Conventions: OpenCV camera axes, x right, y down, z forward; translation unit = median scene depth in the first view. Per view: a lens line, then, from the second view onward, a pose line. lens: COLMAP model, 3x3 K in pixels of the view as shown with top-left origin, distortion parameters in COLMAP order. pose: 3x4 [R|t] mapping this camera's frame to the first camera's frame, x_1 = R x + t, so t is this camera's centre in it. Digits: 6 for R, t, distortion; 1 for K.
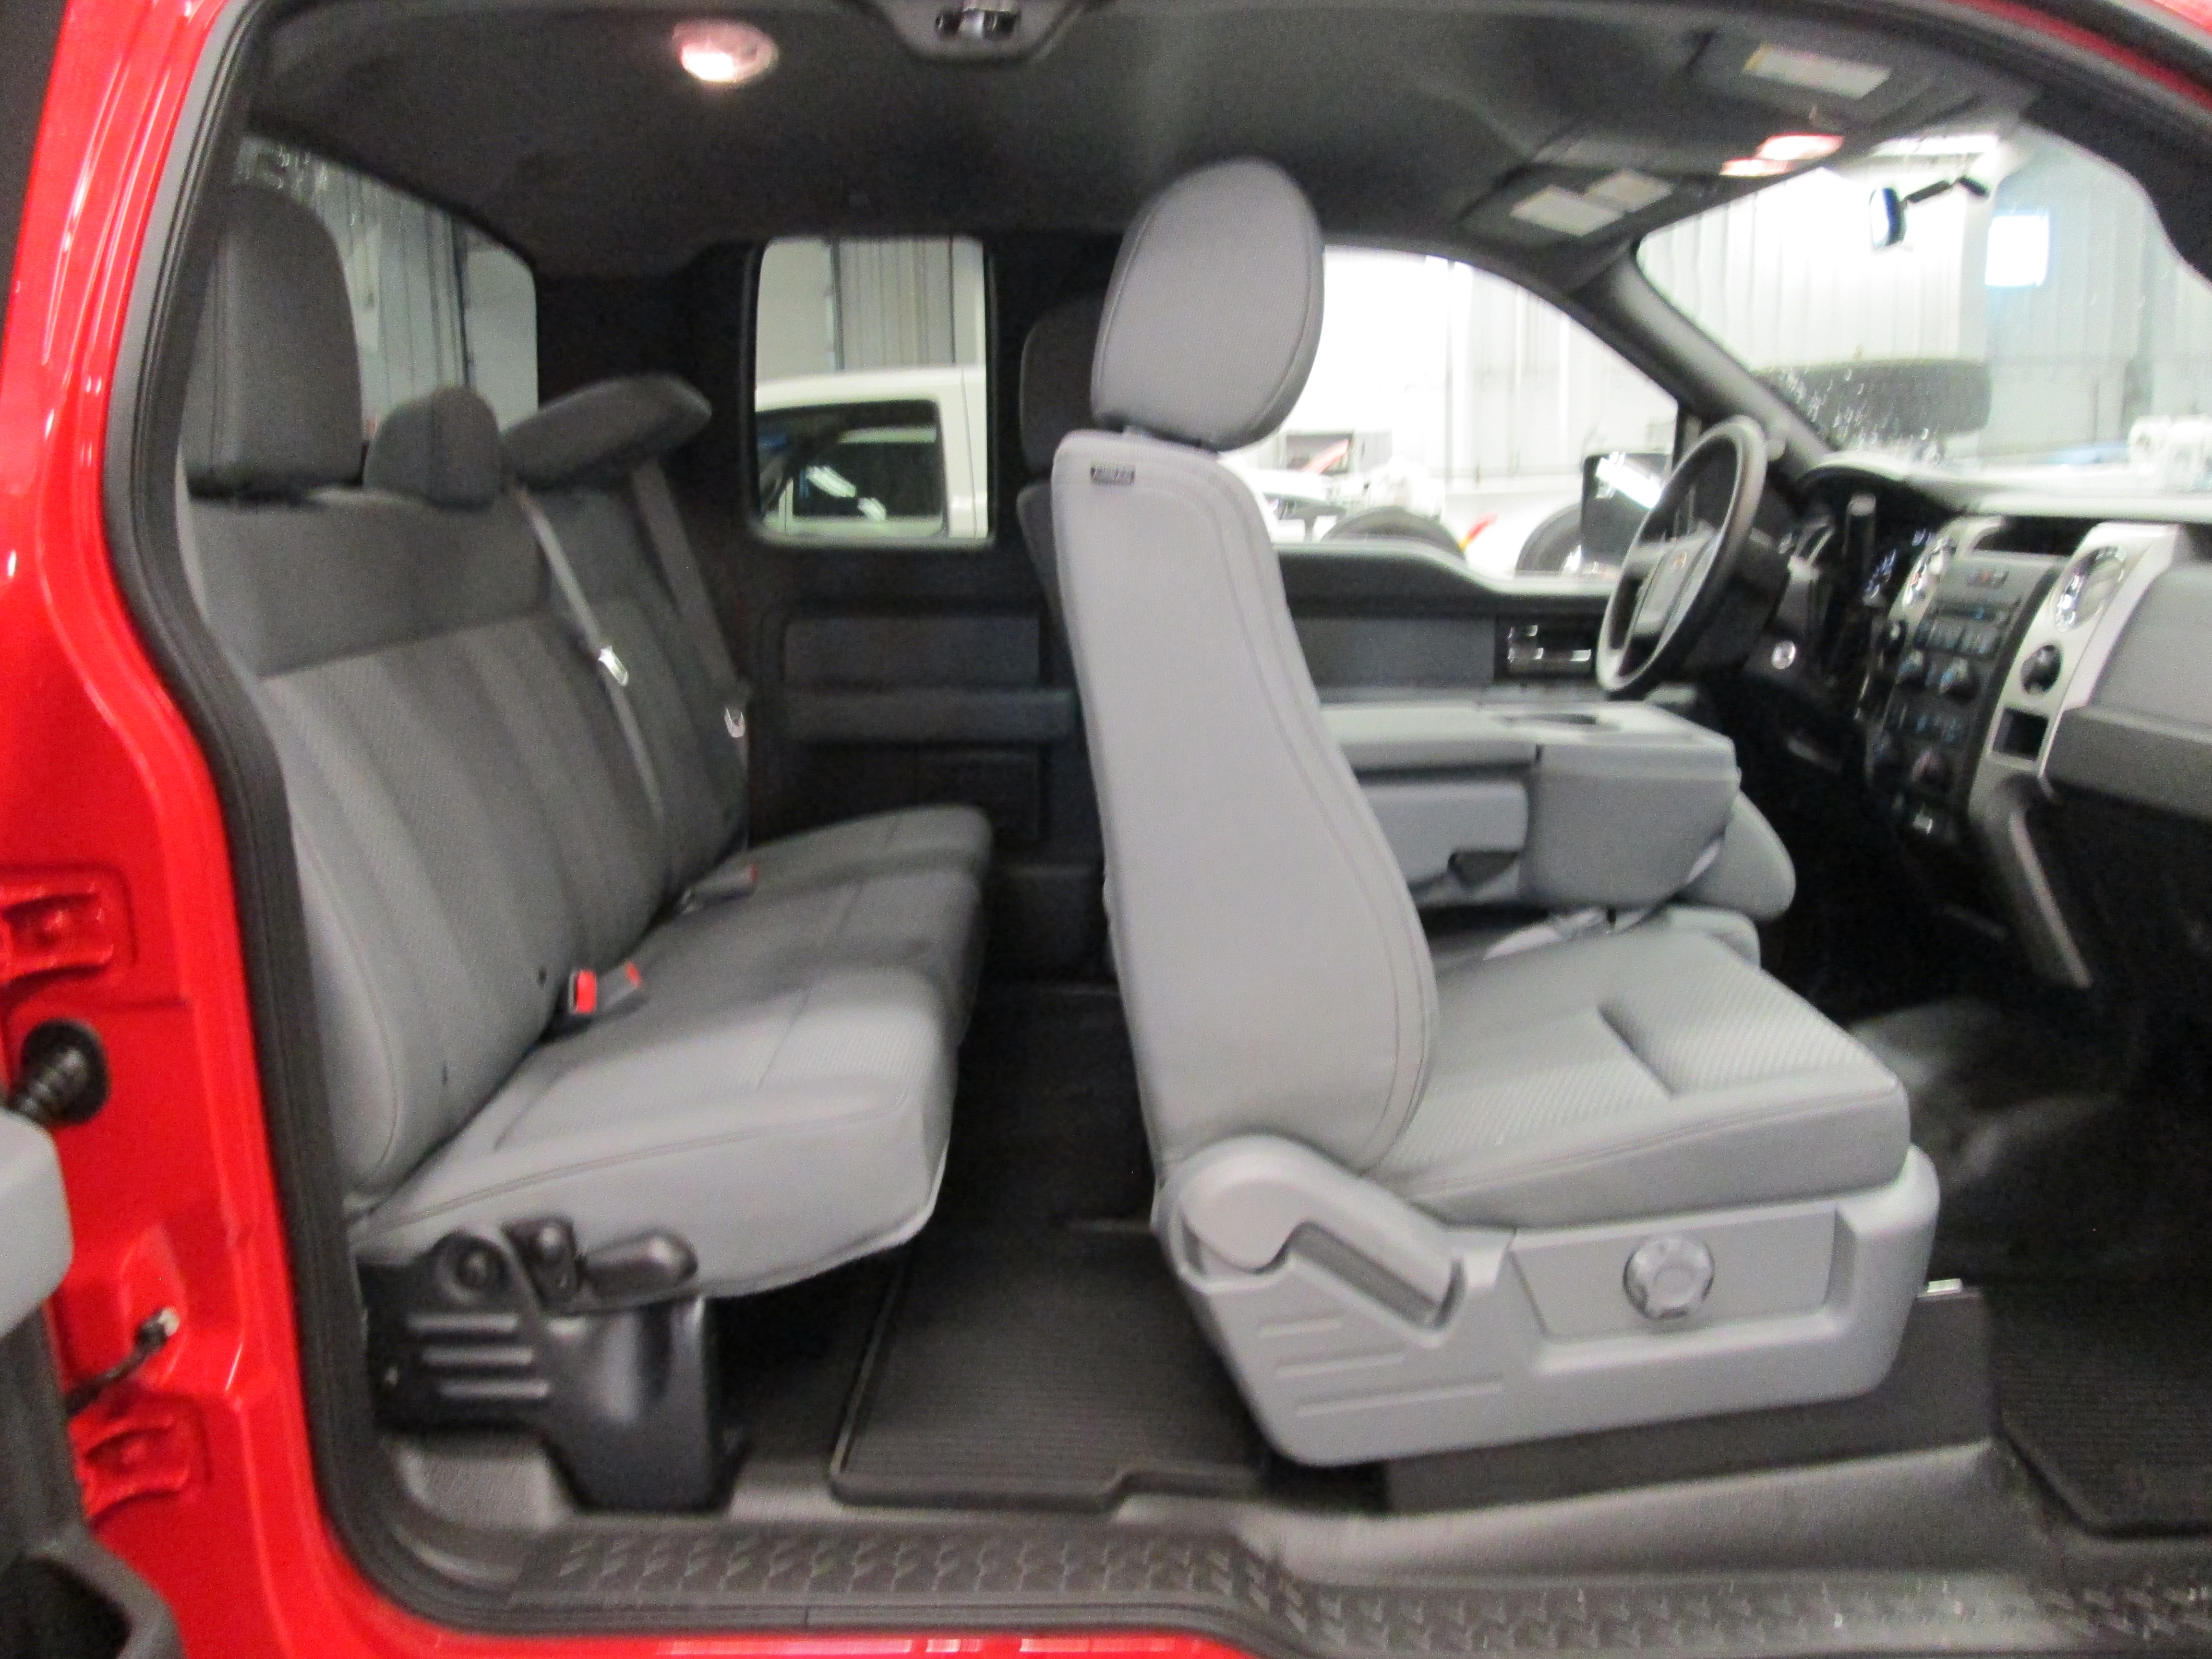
lens RADIAL K [[1733.8, 0, 1106.0], [0, 1733.8, 829.5], [0, 0, 1]] dist [-0.010218, -0.009952]
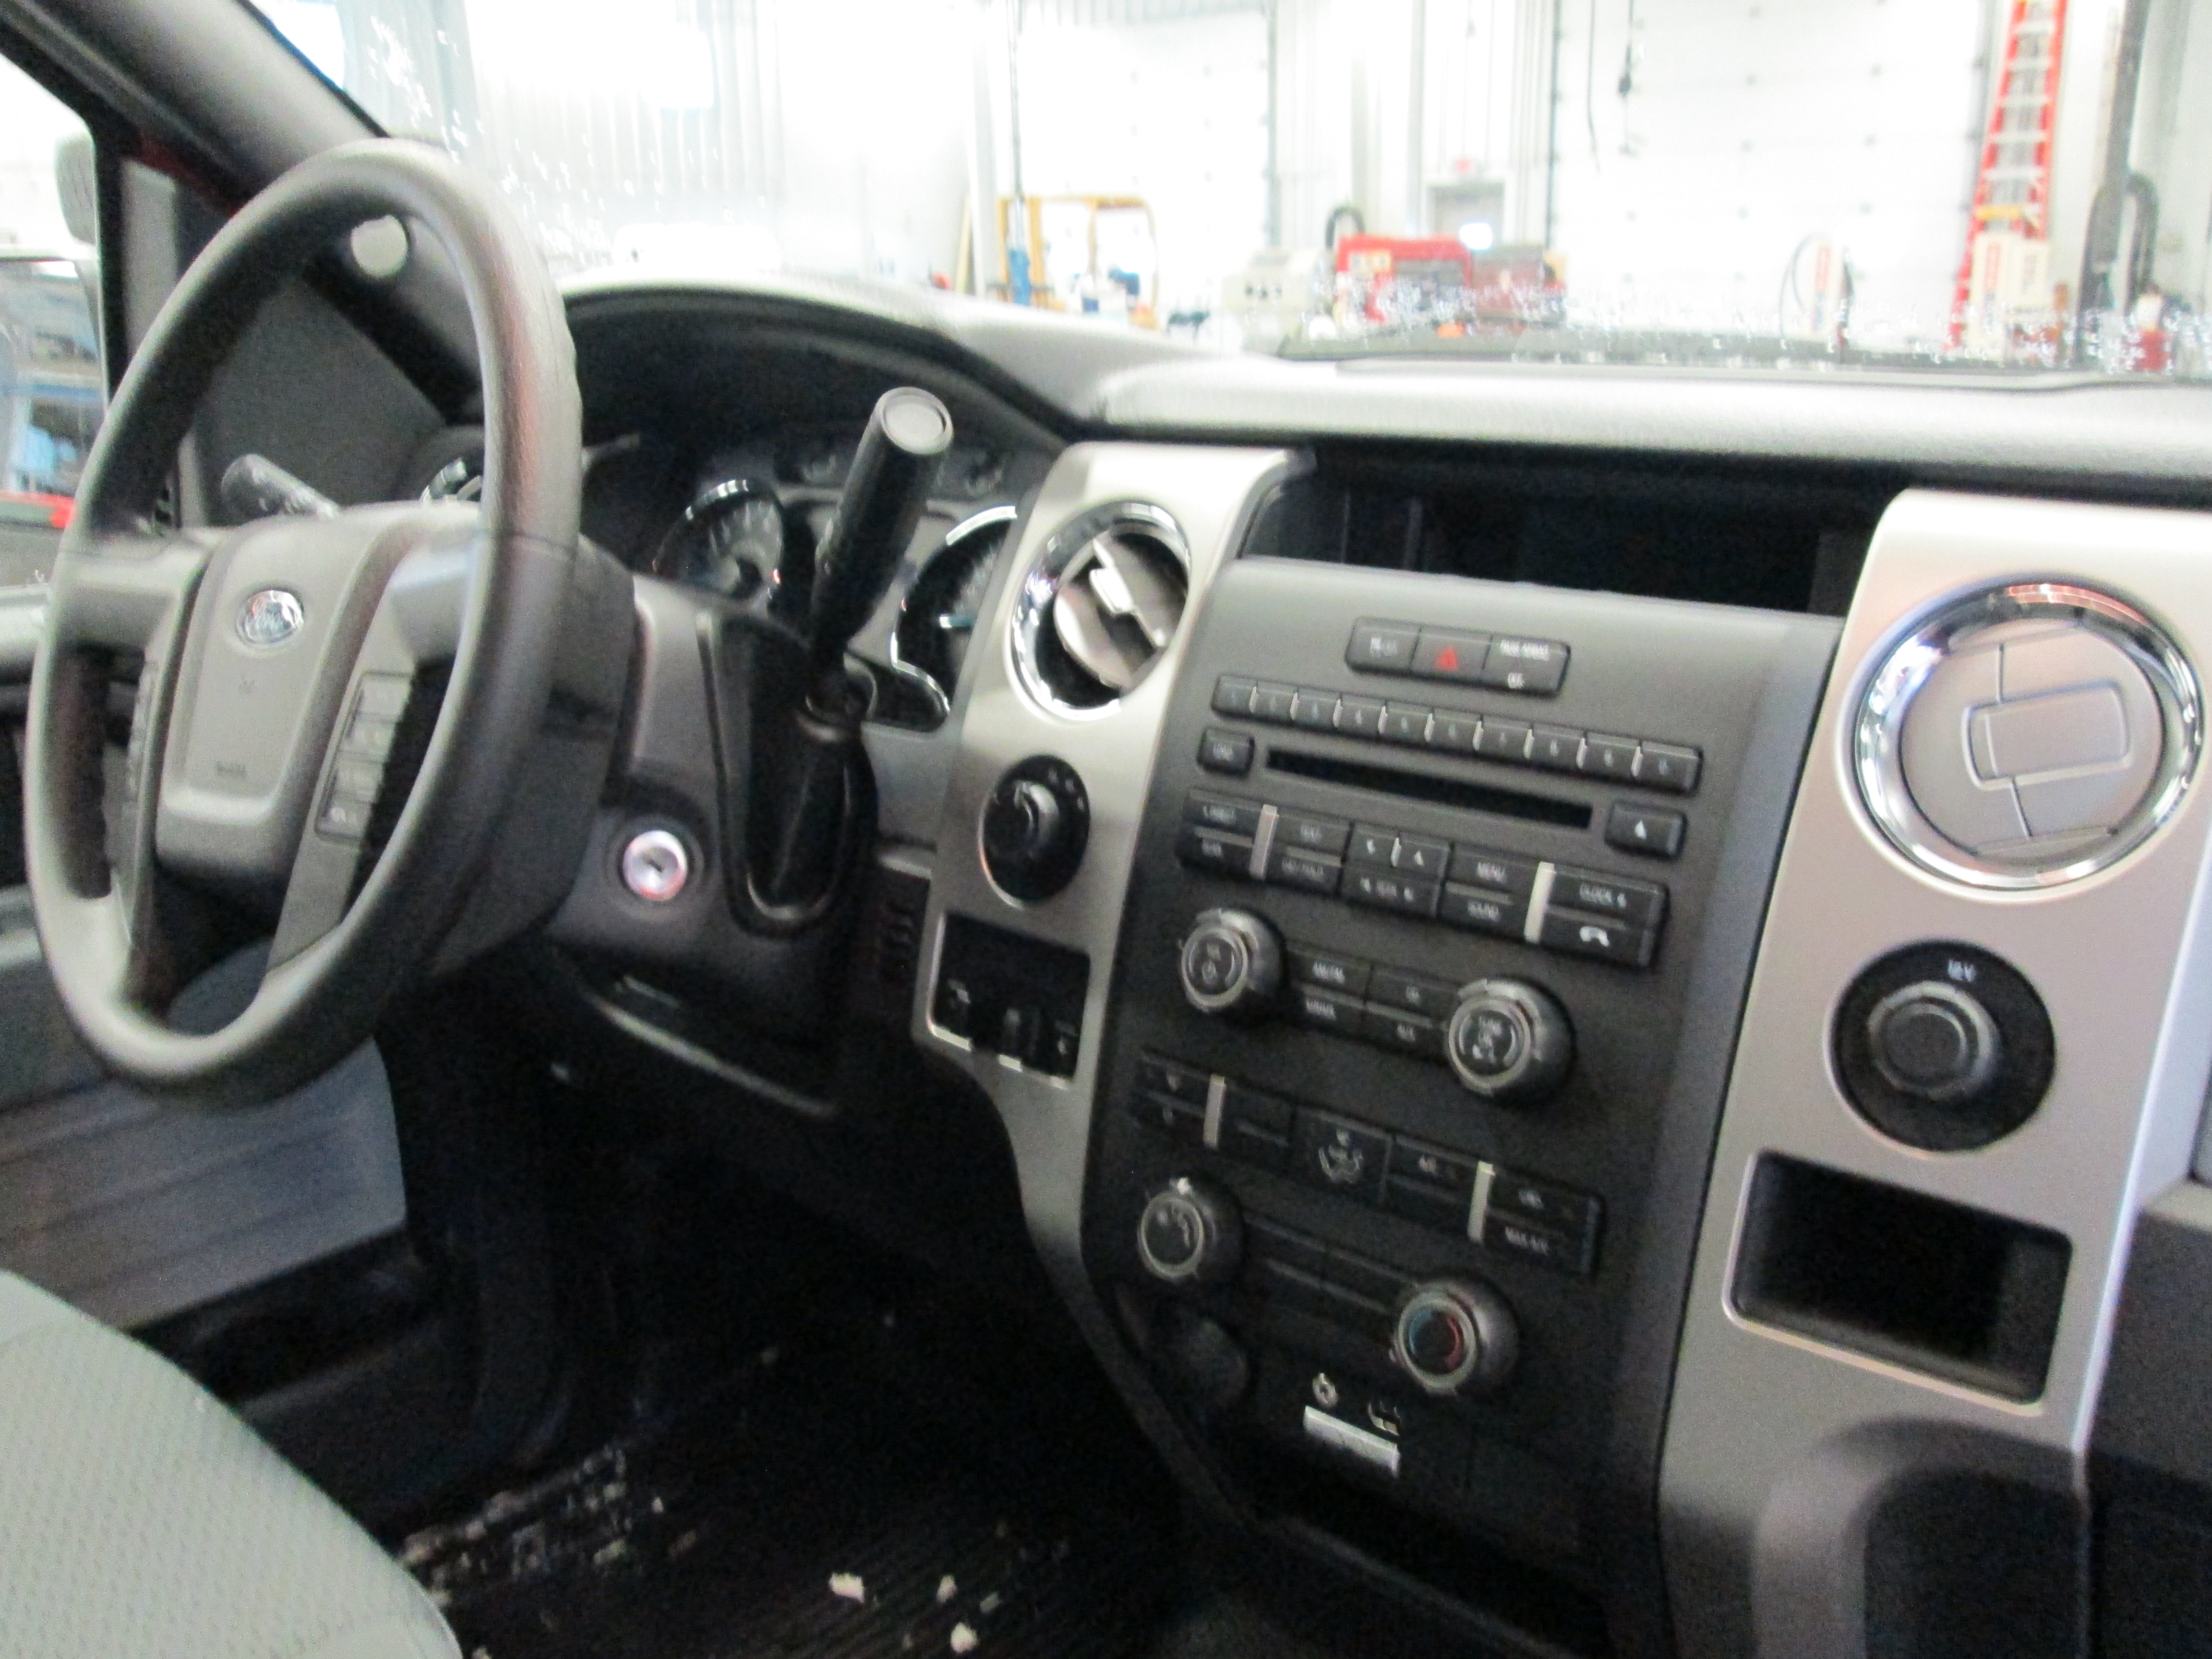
lens RADIAL K [[1733.8, 0, 1106.0], [0, 1733.8, 829.5], [0, 0, 1]] dist [-0.010218, -0.009952]
pose [[0.675637, -0.165366, 0.718449, 0.213511], [0.131214, 0.985932, 0.103538, -0.131421], [-0.725464, 0.024317, 0.687830, 0.711960]]
